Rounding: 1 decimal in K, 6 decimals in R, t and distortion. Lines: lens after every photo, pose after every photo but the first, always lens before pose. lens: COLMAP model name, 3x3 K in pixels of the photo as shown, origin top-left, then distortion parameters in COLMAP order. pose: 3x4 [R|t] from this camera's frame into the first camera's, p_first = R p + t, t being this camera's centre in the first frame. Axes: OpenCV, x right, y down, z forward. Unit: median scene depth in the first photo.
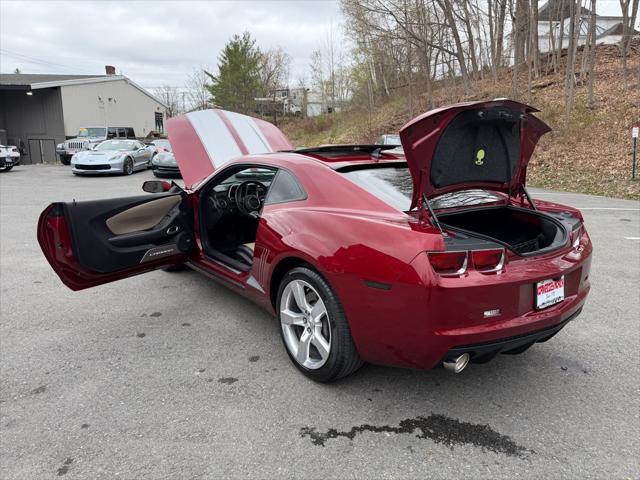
lens RADIAL K [[457.7, 0, 315.6], [0, 457.7, 236.6], [0, 0, 1]] dist [0.008441, -0.032506]
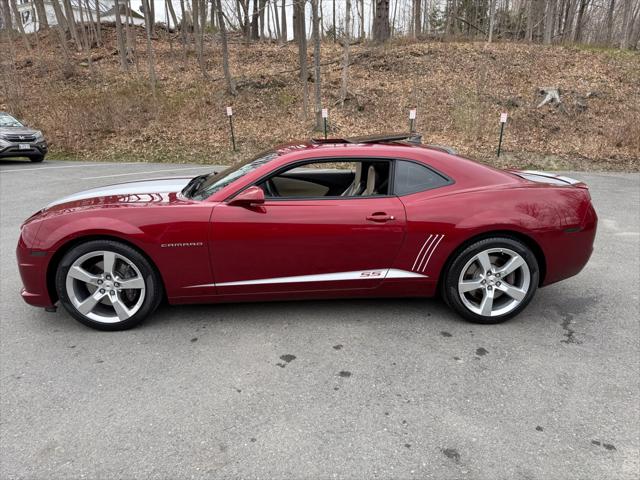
lens RADIAL K [[457.7, 0, 324.3], [0, 457.7, 239.3], [0, 0, 1]] dist [0.008441, -0.032506]
pose [[0.516383, -0.214333, 0.829102, -1.050782], [0.162849, 0.975083, 0.150644, -0.152409], [-0.840731, 0.057229, 0.538421, 0.590304]]
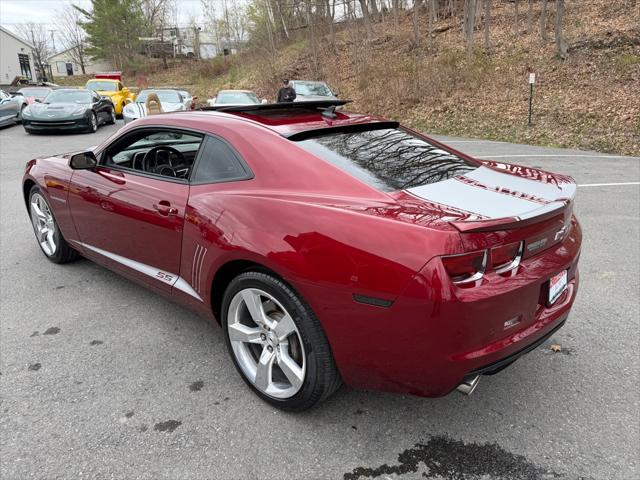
lens RADIAL K [[457.7, 0, 320.3], [0, 457.7, 240.7], [0, 0, 1]] dist [0.008441, -0.032506]
pose [[0.975082, -0.073274, 0.209393, -0.067365], [0.047575, 0.990985, 0.125238, -0.060674], [-0.216682, -0.112156, 0.969778, 0.202006]]
